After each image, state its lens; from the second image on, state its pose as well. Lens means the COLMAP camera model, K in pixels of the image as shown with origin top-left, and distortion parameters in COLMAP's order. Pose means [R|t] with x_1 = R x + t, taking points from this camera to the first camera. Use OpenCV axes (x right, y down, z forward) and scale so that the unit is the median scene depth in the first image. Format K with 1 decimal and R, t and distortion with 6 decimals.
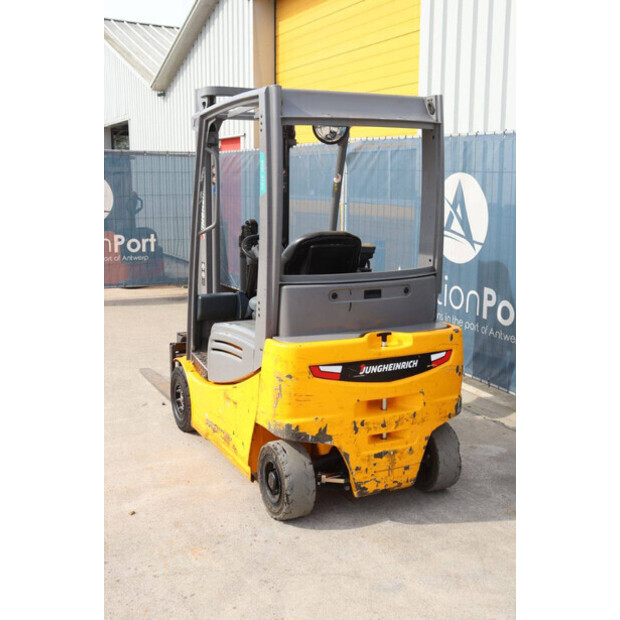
lens RADIAL K [[732.2, 0, 295.7], [0, 732.2, 313.3], [0, 0, 1]] dist [0.006480, 0.000000]
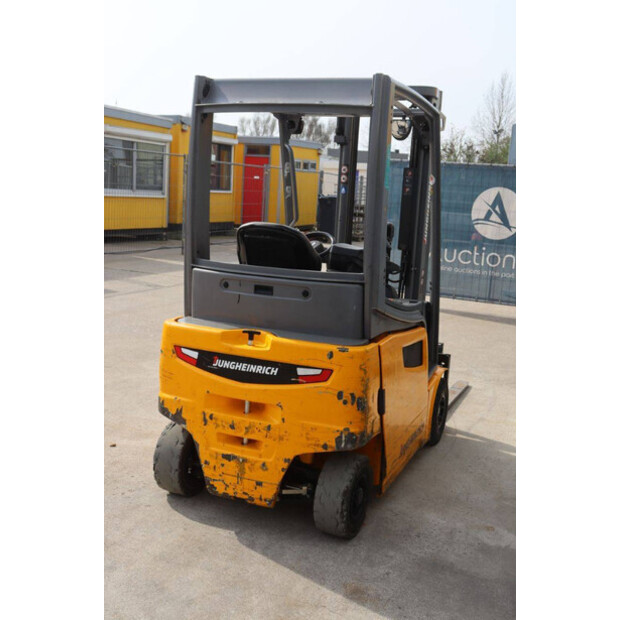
lens RADIAL K [[732.2, 0, 314.5], [0, 732.2, 311.4], [0, 0, 1]] dist [0.006480, 0.000000]
pose [[0.667638, 0.157477, -0.727641, 0.839609], [-0.187505, 0.981434, 0.040361, -0.049741], [0.720487, 0.109490, 0.684770, 0.408832]]
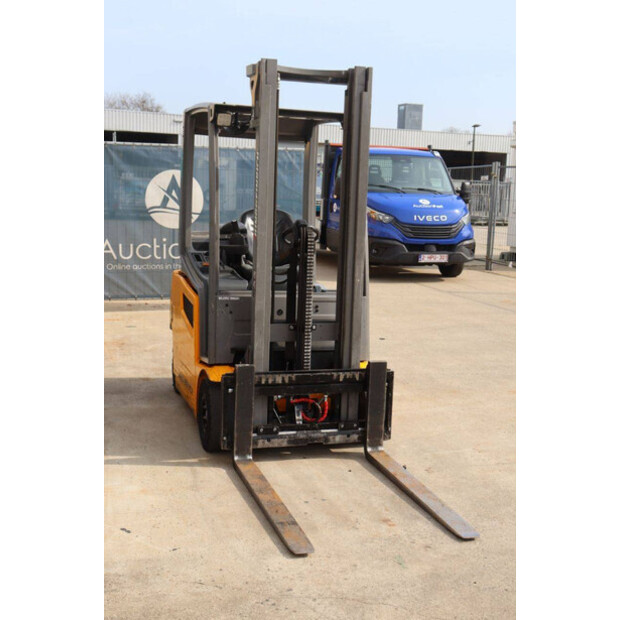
lens RADIAL K [[856.2, 0, 310.3], [0, 856.2, 313.5], [0, 0, 1]] dist [0.060077, 0.000000]
pose [[-0.988898, -0.060519, 0.135716, -0.297677], [-0.013893, 0.946964, 0.321039, -0.480954], [-0.147947, 0.315589, -0.937292, 2.753467]]
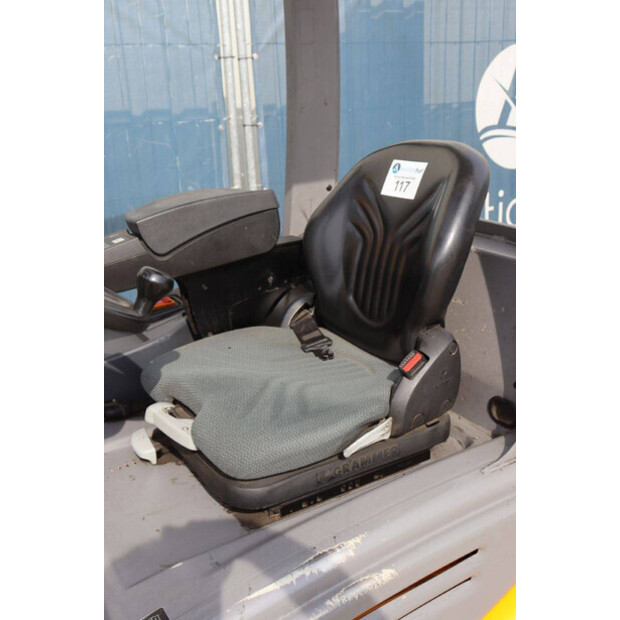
lens RADIAL K [[717.2, 0, 292.7], [0, 717.2, 292.5], [0, 0, 1]] dist [-0.012417, 0.000000]
pose [[-0.077194, -0.283183, 0.955954, -0.353026], [0.223153, 0.929583, 0.293391, -0.173666], [-0.971722, 0.235972, -0.008565, 1.135577]]
